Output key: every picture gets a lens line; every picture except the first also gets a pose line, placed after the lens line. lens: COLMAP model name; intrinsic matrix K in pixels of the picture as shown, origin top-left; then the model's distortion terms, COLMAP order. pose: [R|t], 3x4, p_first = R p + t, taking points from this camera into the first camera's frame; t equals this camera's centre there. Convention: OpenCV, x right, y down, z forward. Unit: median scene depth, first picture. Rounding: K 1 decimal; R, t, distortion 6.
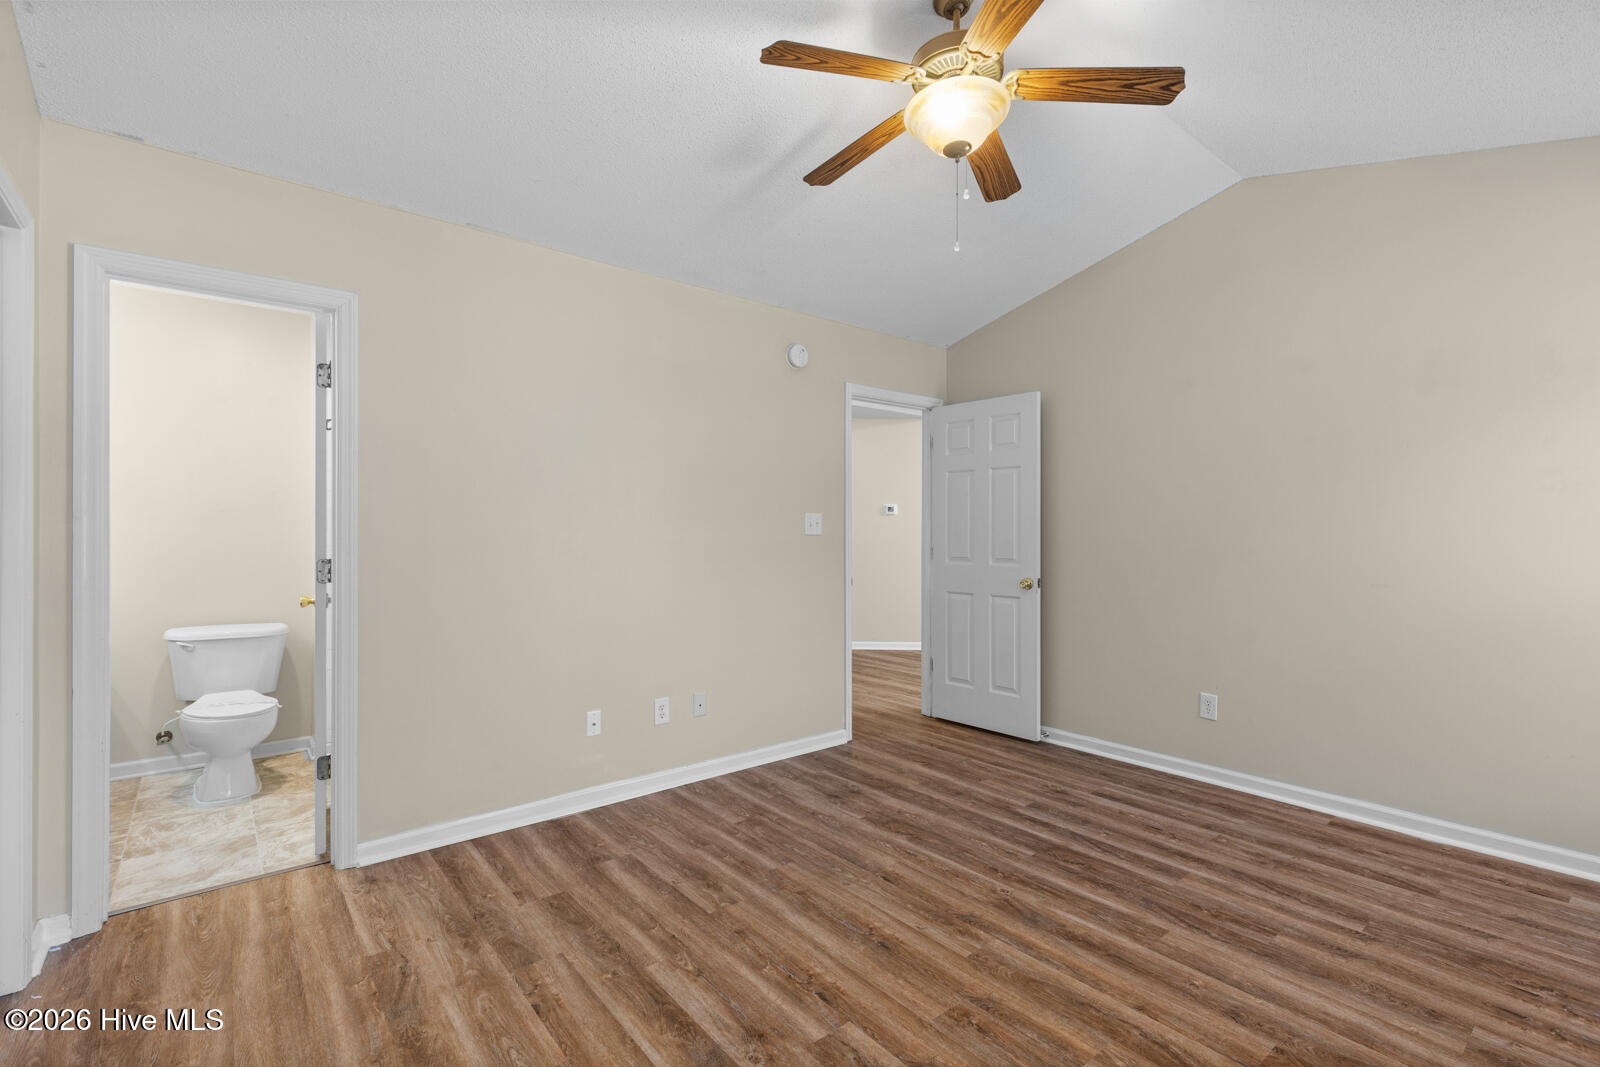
lens RADIAL K [[724.7, 0, 802.8], [0, 724.7, 528.8], [0, 0, 1]] dist [0.005233, 0.000253]
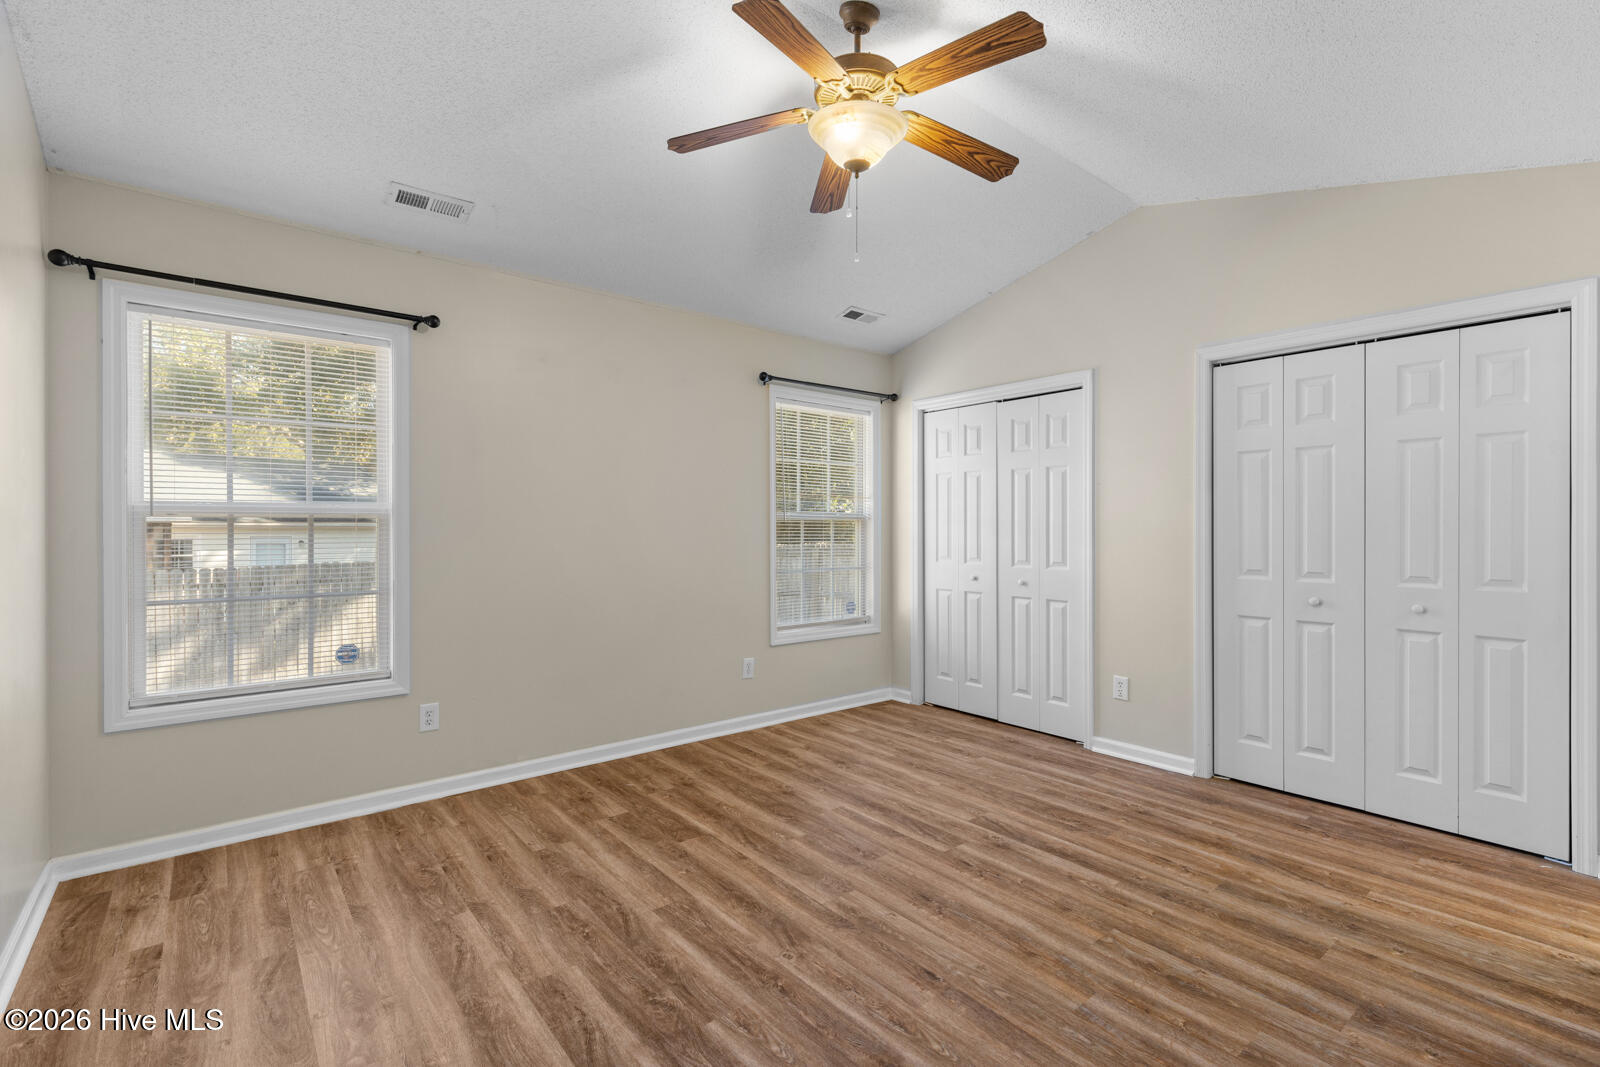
lens RADIAL K [[724.7, 0, 788.4], [0, 724.7, 531.9], [0, 0, 1]] dist [0.005233, 0.000253]
pose [[-0.999767, 0.000861, 0.021589, 0.282659], [0.000809, 0.999997, -0.002405, 0.013362], [-0.021591, -0.002387, -0.999764, 2.006328]]
